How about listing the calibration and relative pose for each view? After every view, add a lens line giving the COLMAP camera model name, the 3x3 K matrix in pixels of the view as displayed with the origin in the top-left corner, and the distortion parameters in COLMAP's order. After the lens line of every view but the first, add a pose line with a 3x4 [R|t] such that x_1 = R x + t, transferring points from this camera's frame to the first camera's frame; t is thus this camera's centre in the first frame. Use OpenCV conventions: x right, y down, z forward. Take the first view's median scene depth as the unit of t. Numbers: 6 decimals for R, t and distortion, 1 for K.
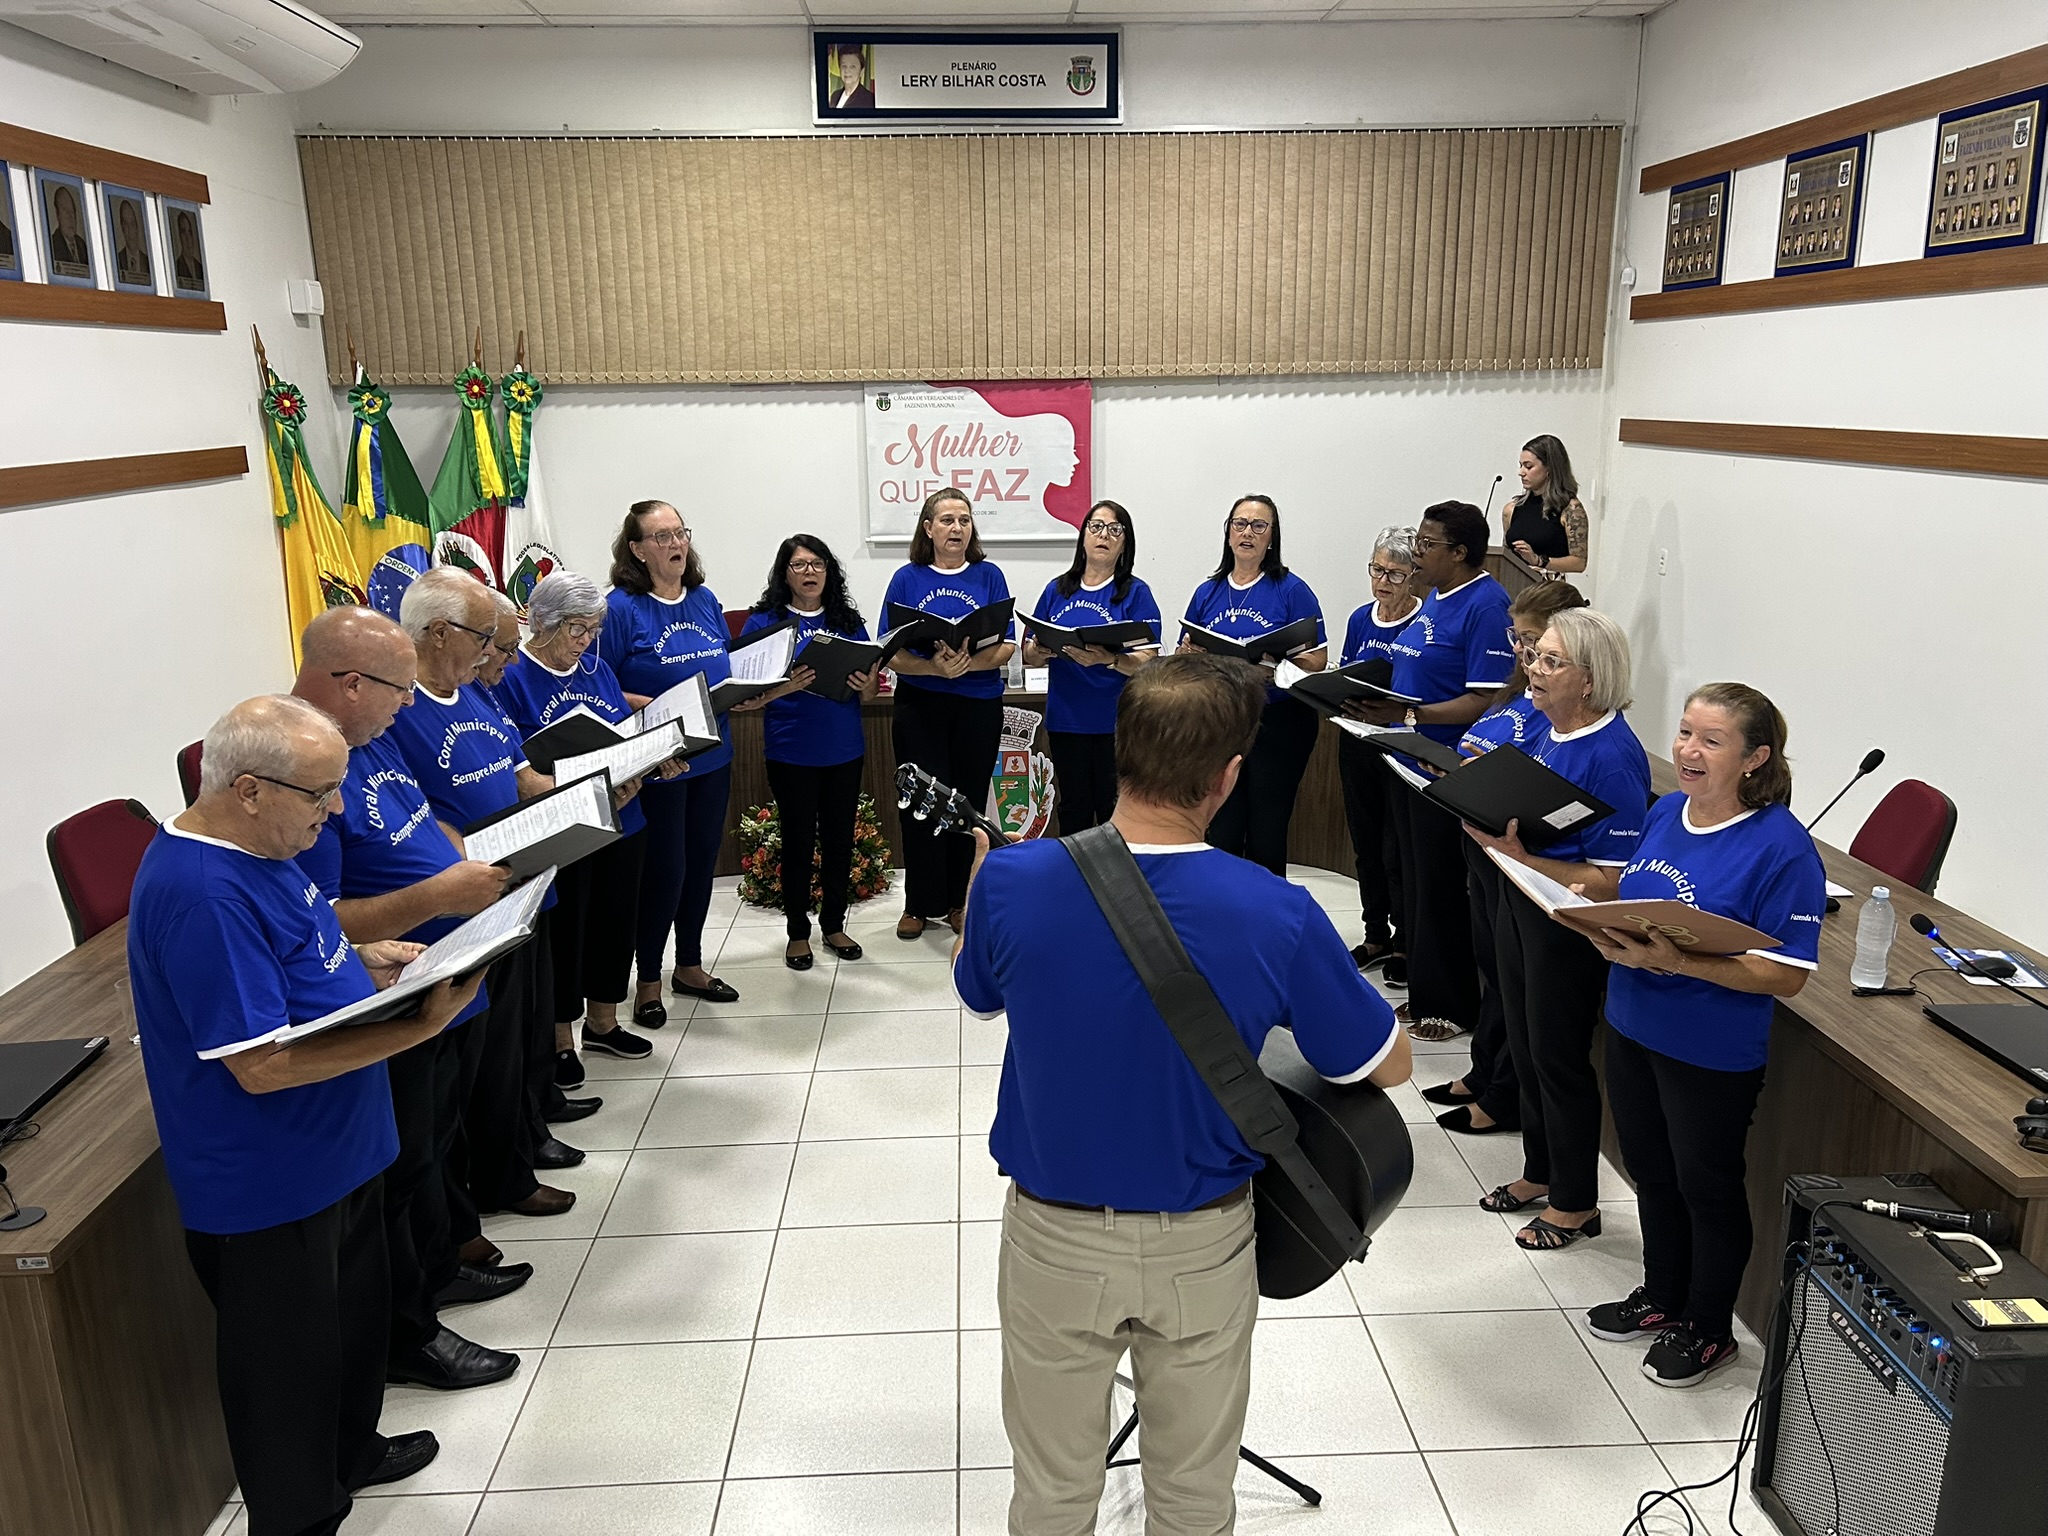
lens RADIAL K [[1537.7, 0, 1023.8], [0, 1537.7, 780.3], [0, 0, 1]] dist [0.052607, -0.055526]
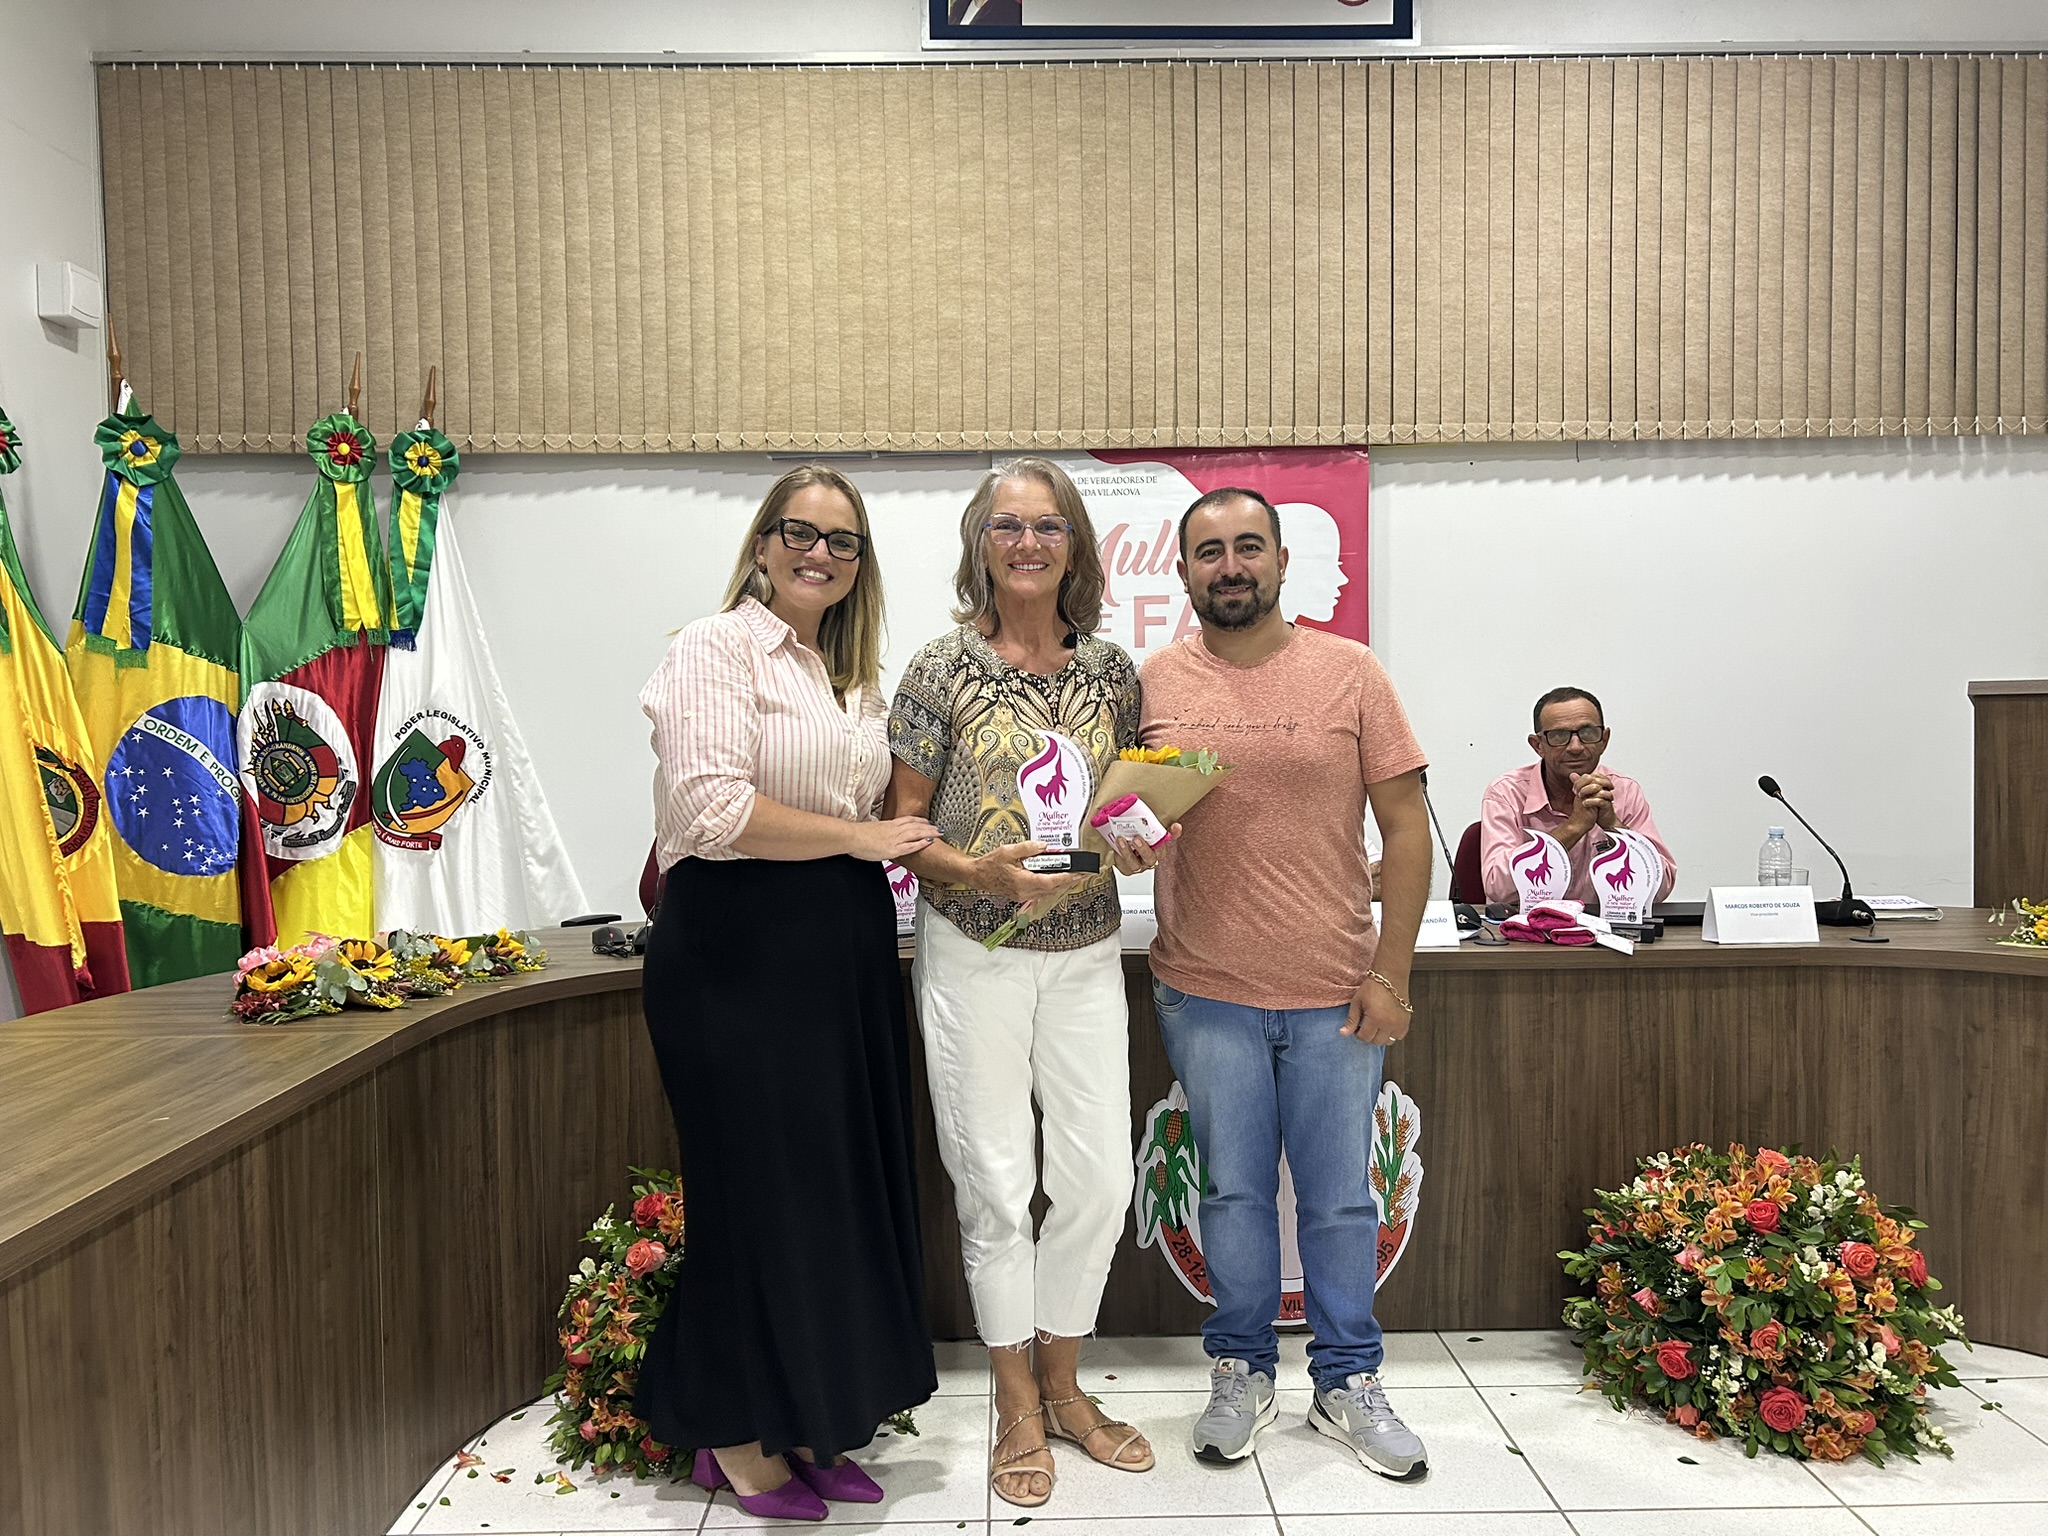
lens RADIAL K [[1537.7, 0, 1030.1], [0, 1537.7, 773.8], [0, 0, 1]] dist [0.052607, -0.055526]
pose [[0.999716, 0.002795, -0.023668, -0.075805], [-0.007601, 0.978626, -0.205505, -0.010814], [0.022588, 0.205627, 0.978370, 0.445194]]
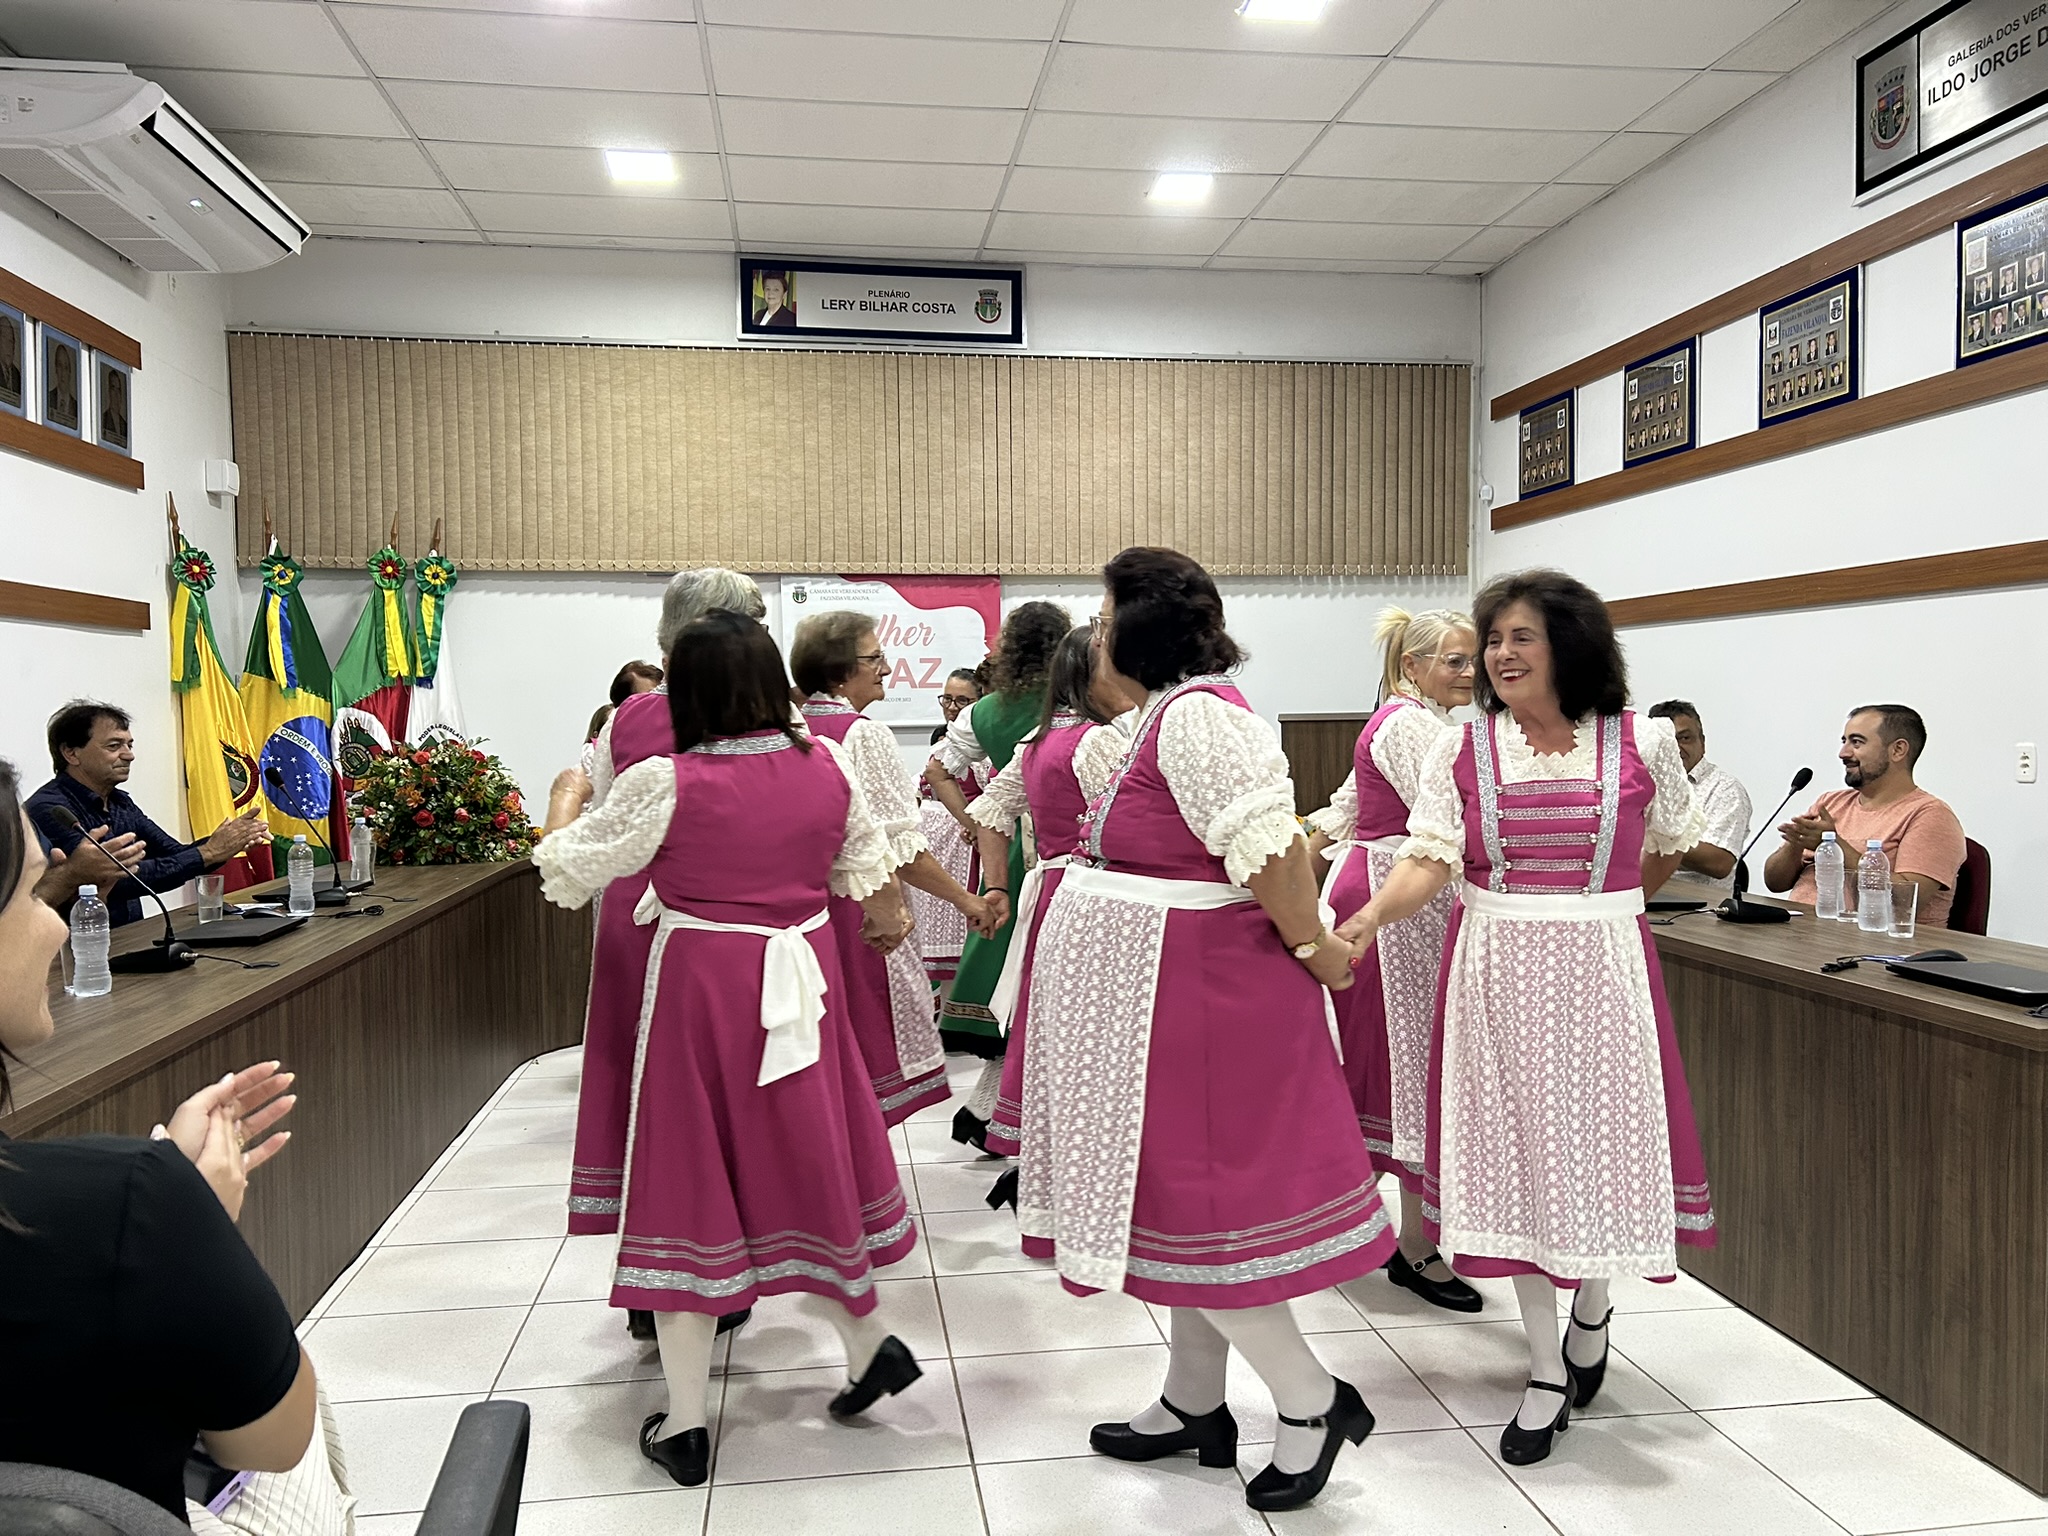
lens RADIAL K [[1537.7, 0, 1033.8], [0, 1537.7, 779.5], [0, 0, 1]] dist [0.052607, -0.055526]
pose [[0.994843, 0.002270, 0.101398, -0.039649], [0.018911, 0.978066, -0.207435, 0.095068], [-0.099645, 0.208283, 0.972979, 0.010348]]
